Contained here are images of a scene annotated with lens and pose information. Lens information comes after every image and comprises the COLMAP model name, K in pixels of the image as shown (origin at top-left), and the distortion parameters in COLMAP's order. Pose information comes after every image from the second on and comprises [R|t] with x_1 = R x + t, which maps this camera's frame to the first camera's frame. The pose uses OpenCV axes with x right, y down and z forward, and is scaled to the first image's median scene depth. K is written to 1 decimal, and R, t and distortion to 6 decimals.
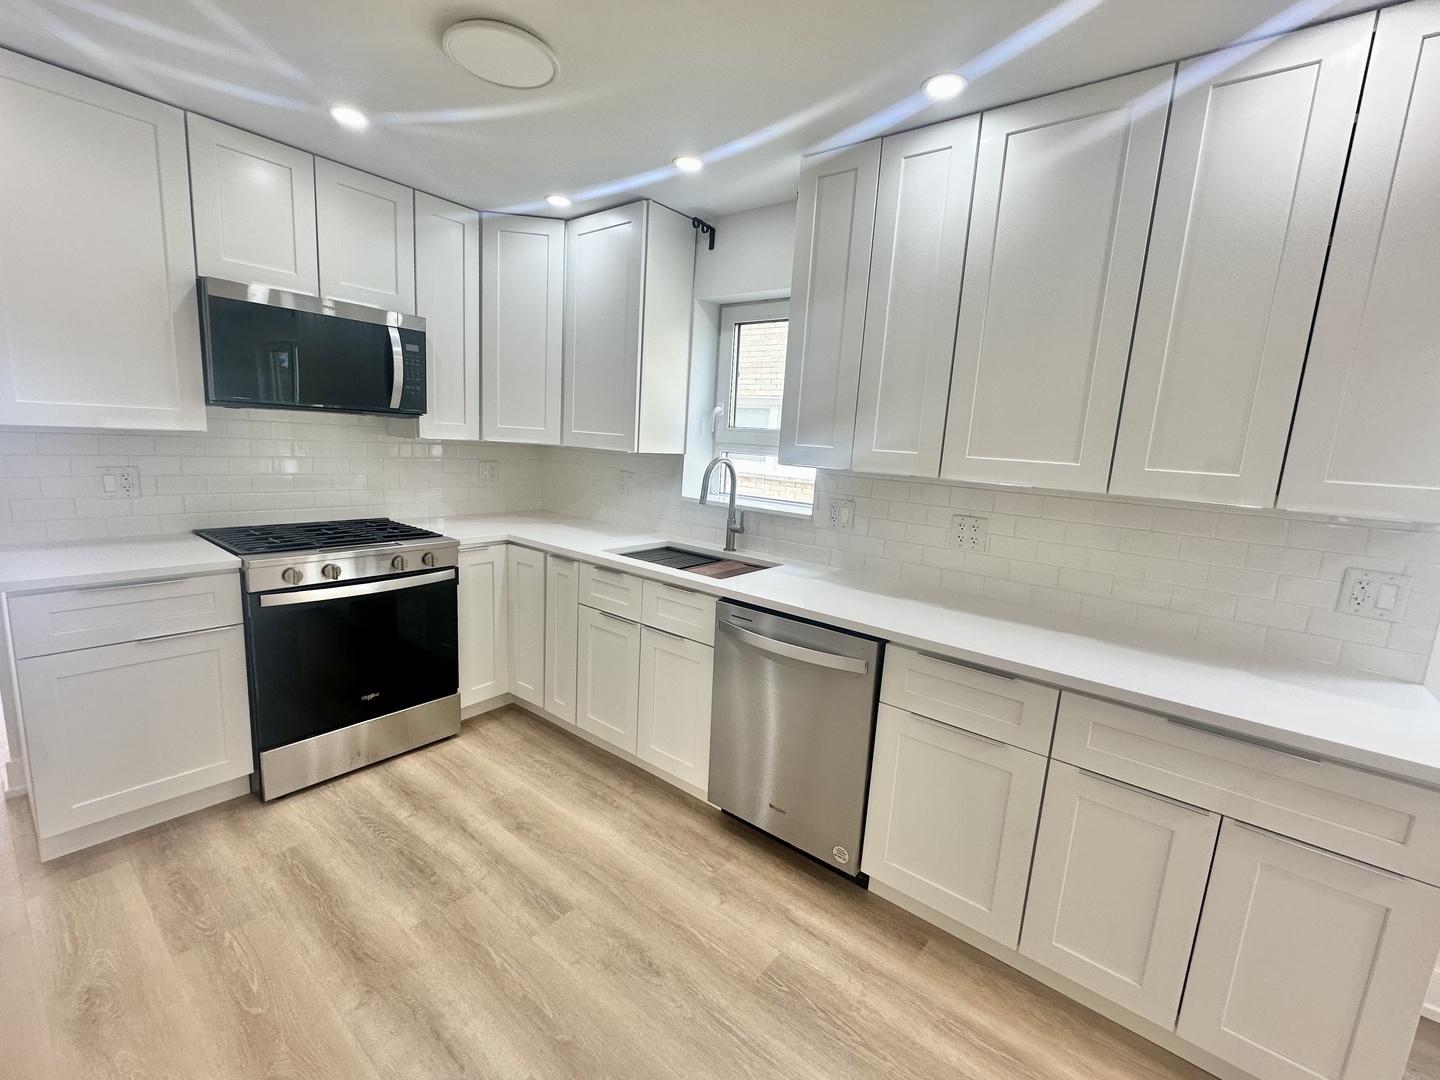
lens RADIAL K [[621.5, 0, 716.4], [0, 621.5, 537.7], [0, 0, 1]] dist [-0.001274, -0.000136]
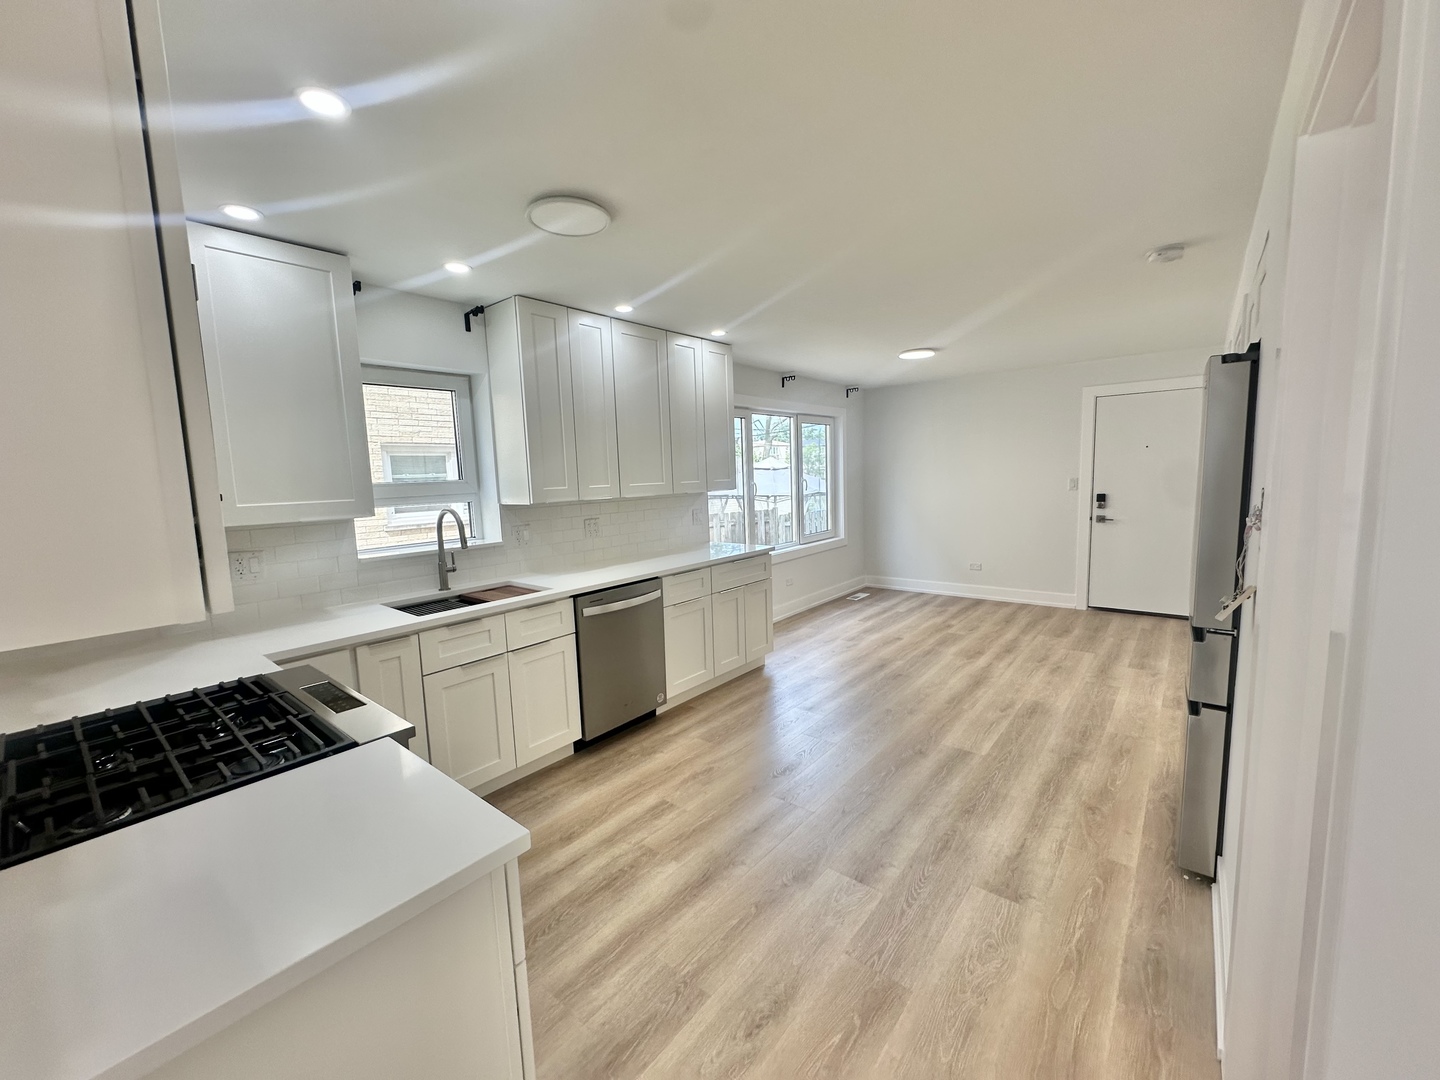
lens RADIAL K [[577.3, 0, 714.1], [0, 577.3, 537.9], [0, 0, 1]] dist [0.001168, 0.000296]
pose [[0.022053, -0.175046, 0.984313, -1.256878], [0.201598, 0.965107, 0.167114, -0.189634], [-0.979220, 0.194750, 0.056573, 0.568285]]
